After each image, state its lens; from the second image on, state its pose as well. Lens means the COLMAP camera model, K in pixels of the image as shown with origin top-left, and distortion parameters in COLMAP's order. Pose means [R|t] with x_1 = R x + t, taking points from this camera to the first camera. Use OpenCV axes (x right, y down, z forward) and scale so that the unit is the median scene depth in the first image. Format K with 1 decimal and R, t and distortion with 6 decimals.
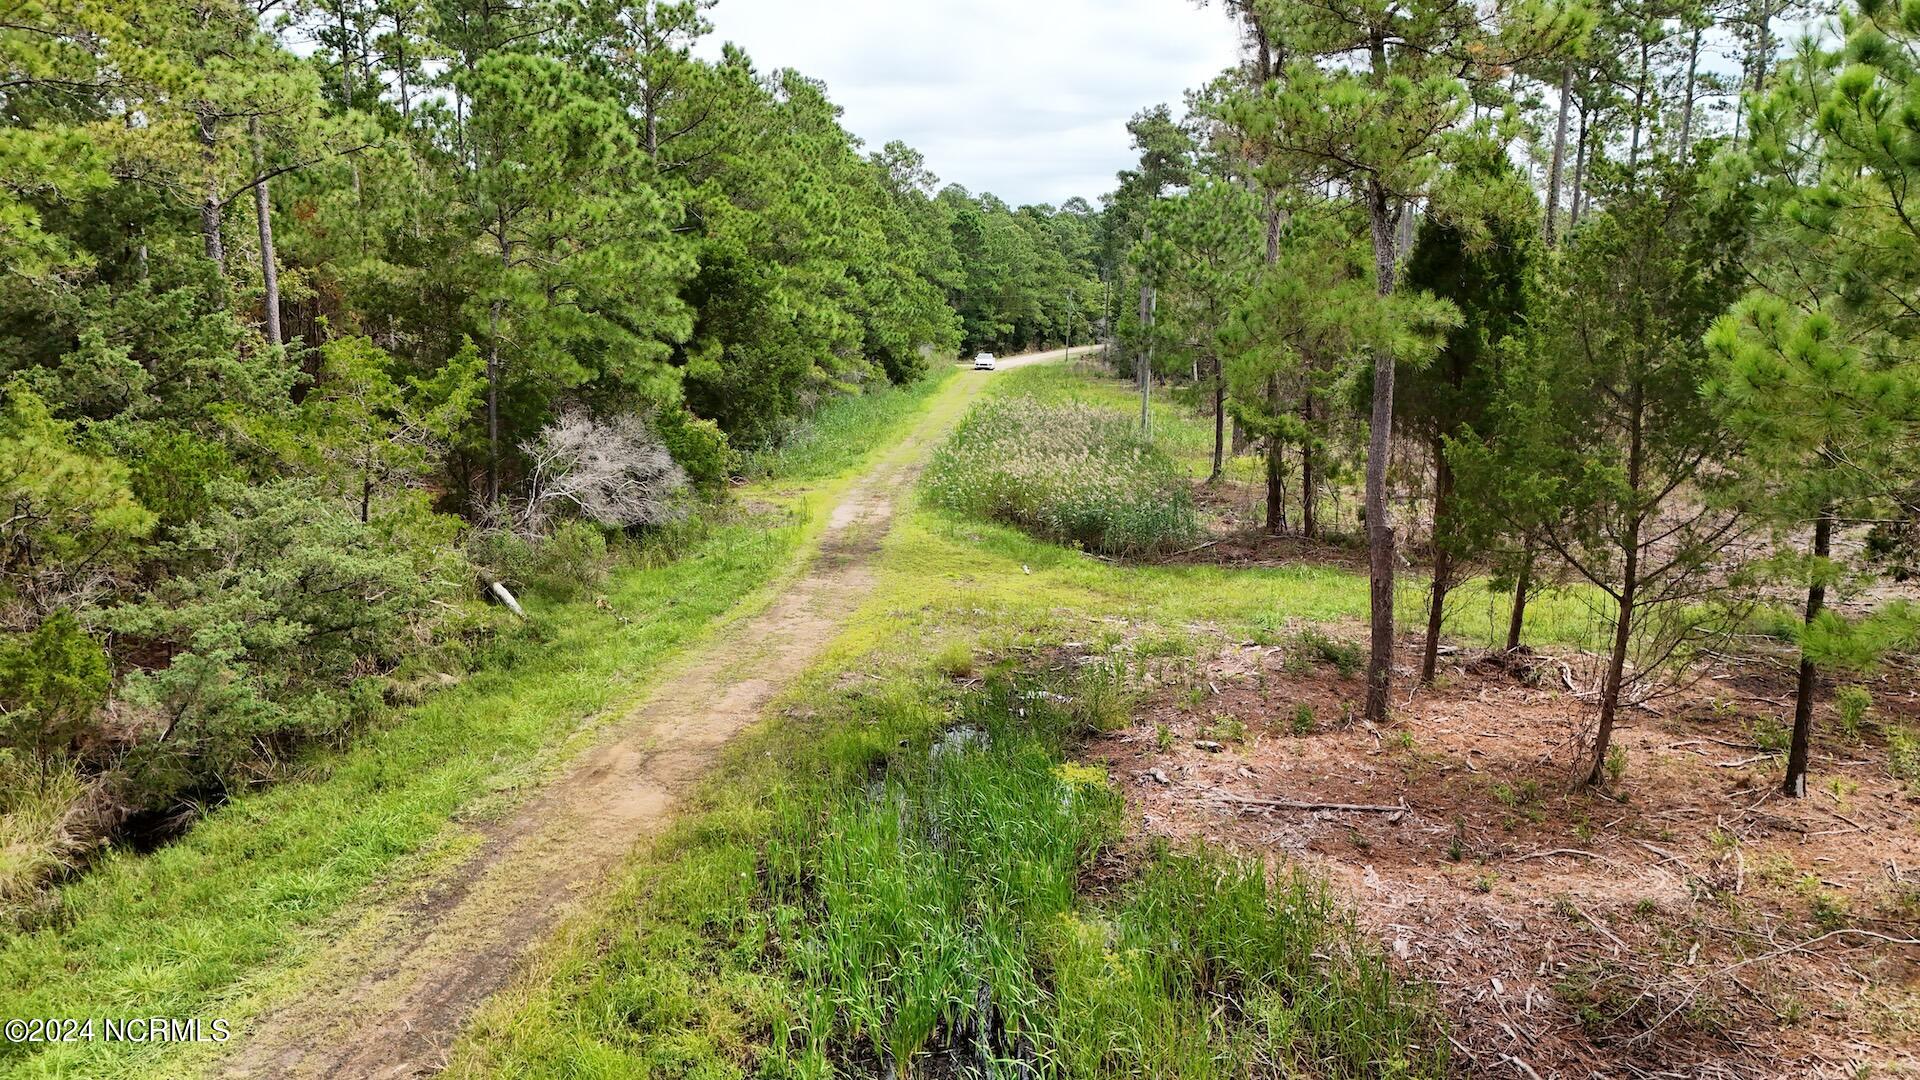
lens RADIAL K [[1409.3, 0, 956.8], [0, 1409.3, 542.8], [0, 0, 1]] dist [0.062288, -0.063092]
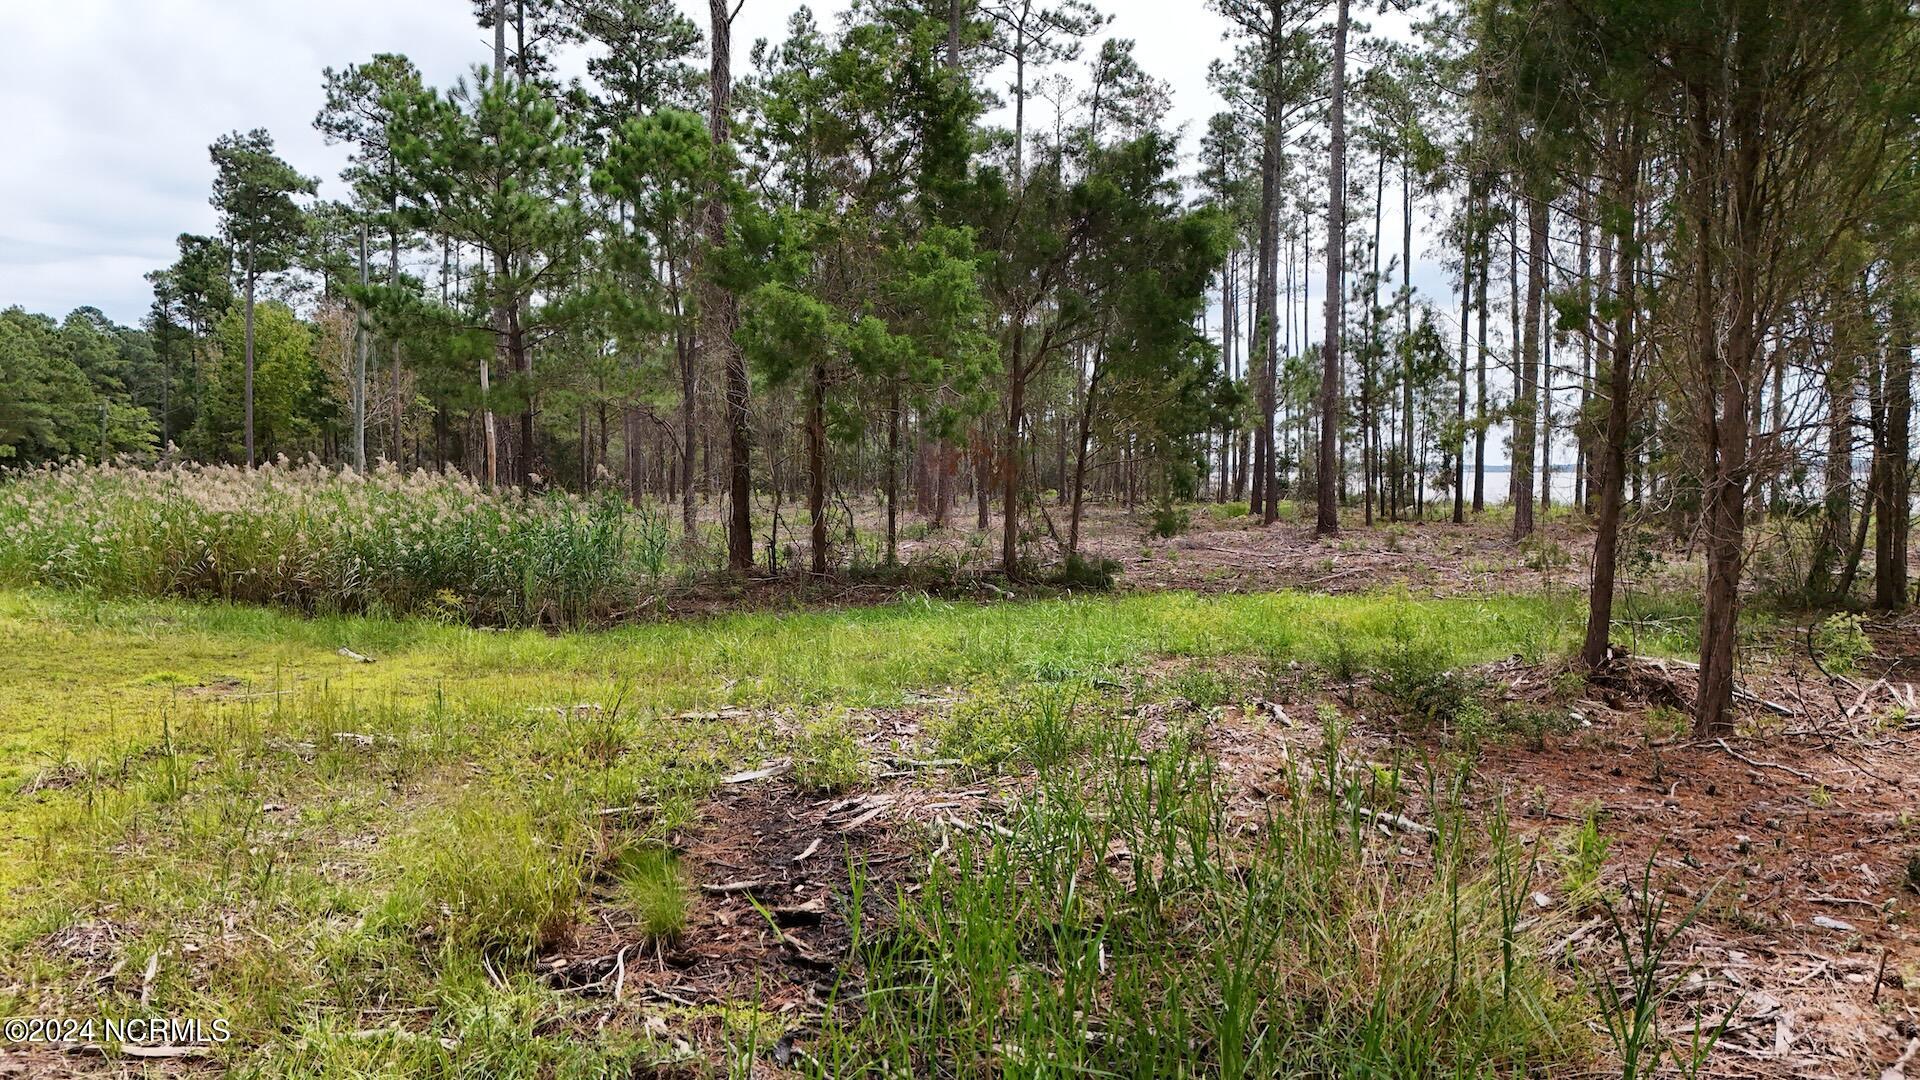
lens RADIAL K [[1409.3, 0, 959.6], [0, 1409.3, 540.1], [0, 0, 1]] dist [0.062288, -0.063092]
pose [[0.801541, -0.034219, 0.596960, -0.012259], [0.103752, 0.991176, -0.082493, 0.009298], [-0.588870, 0.128057, 0.798019, 0.106250]]
